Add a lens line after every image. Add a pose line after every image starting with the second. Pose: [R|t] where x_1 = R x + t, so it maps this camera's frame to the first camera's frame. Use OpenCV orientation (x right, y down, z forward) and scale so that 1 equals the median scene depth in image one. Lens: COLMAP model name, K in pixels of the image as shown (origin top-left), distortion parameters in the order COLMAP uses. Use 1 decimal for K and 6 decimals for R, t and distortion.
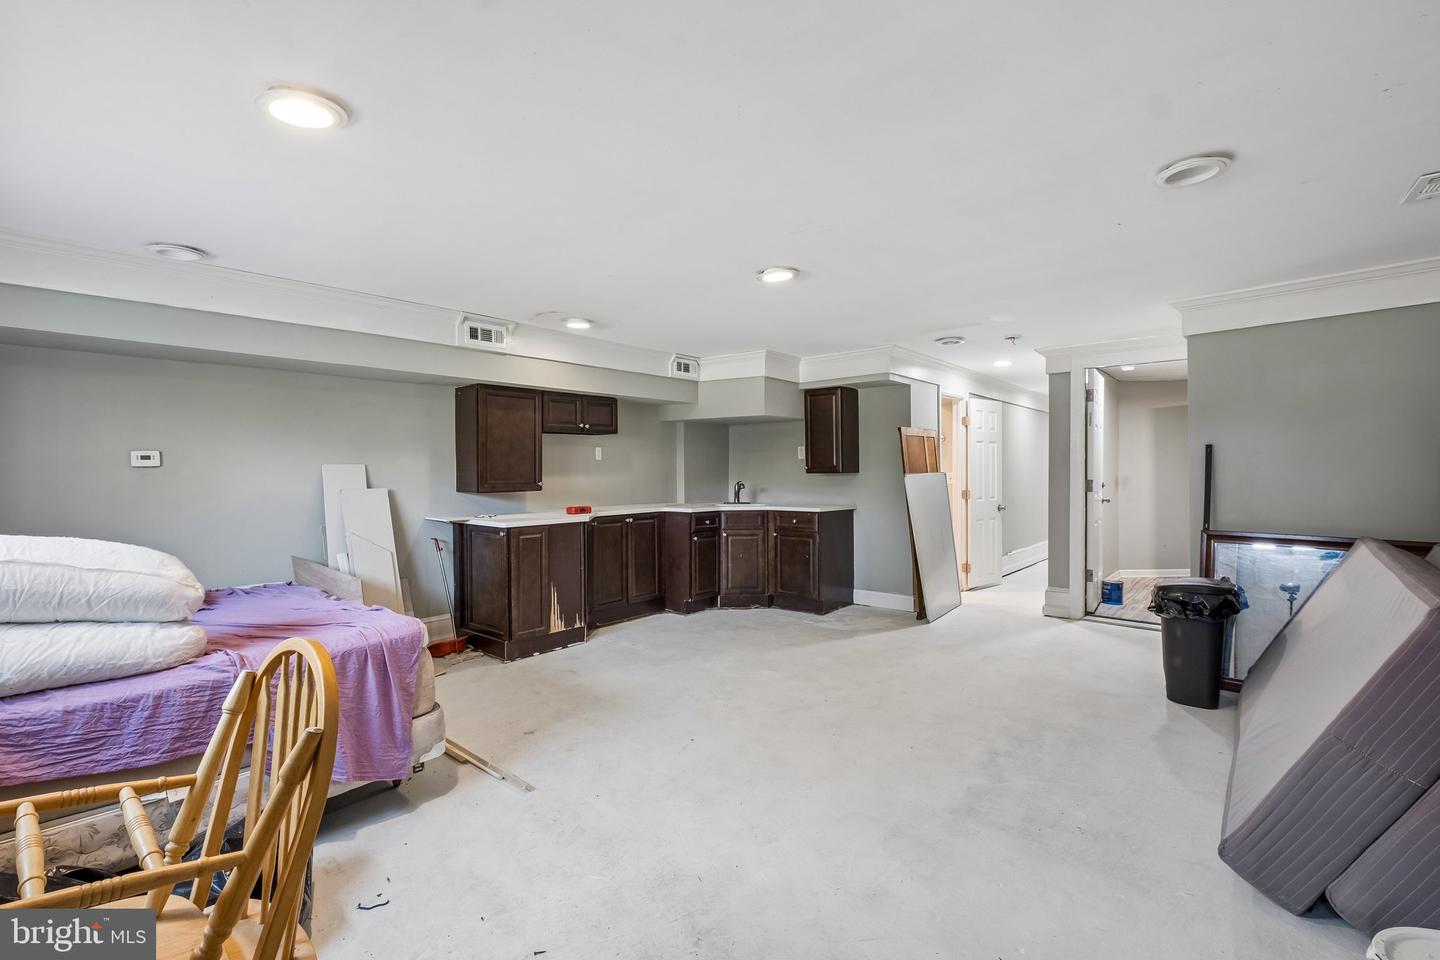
lens RADIAL K [[666.0, 0, 706.6], [0, 666.0, 477.4], [0, 0, 1]] dist [0.000900, 0.000526]
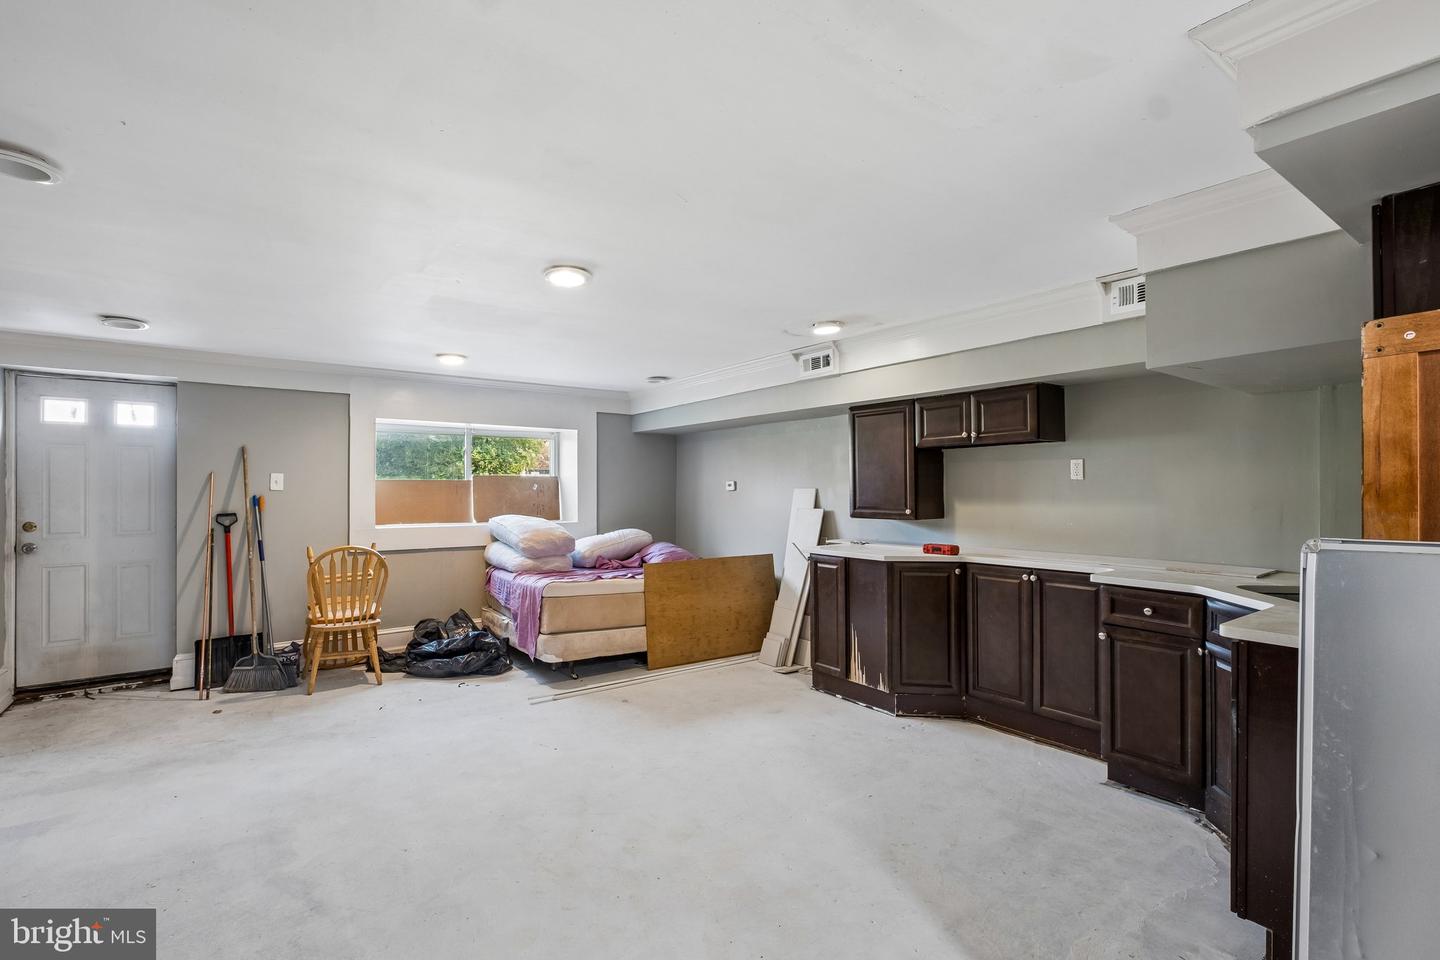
lens RADIAL K [[666.0, 0, 705.7], [0, 666.0, 481.6], [0, 0, 1]] dist [0.000900, 0.000526]
pose [[-0.234447, -0.001933, -0.972127, 0.671494], [-0.005062, 0.999987, -0.000767, -0.028186], [0.972116, 0.004741, -0.234454, 1.025987]]
